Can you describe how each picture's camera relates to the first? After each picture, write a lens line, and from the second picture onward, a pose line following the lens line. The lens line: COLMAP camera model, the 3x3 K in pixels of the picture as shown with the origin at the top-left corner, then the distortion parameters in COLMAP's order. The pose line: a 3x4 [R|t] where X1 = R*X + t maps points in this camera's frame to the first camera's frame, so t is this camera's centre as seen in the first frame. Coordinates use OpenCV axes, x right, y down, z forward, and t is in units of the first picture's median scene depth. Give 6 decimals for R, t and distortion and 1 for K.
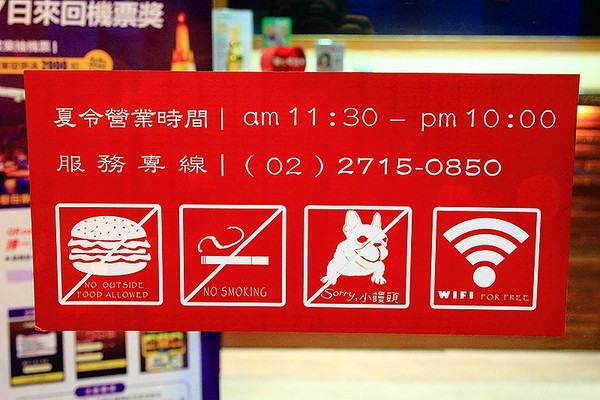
lens RADIAL K [[952.0, 0, 300.0], [0, 952.0, 200.0], [0, 0, 1]] dist [0.014822, 0.007114]
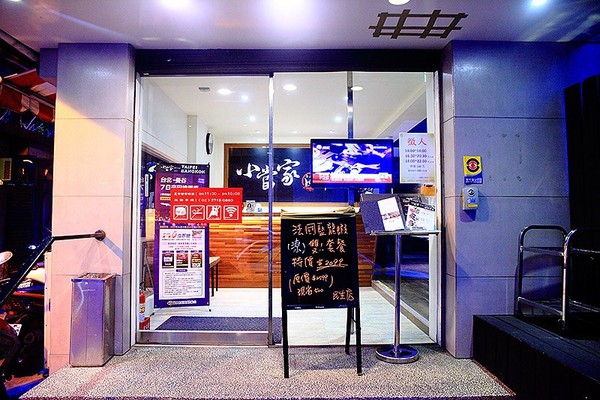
lens RADIAL K [[426.2, 0, 300.0], [0, 426.2, 200.0], [0, 0, 1]] dist [-0.055926, 0.008674]
pose [[0.999432, -0.002843, 0.033595, 0.623773], [0.010059, 0.976194, -0.216668, 0.693769], [-0.032179, 0.216883, 0.975667, -2.297518]]
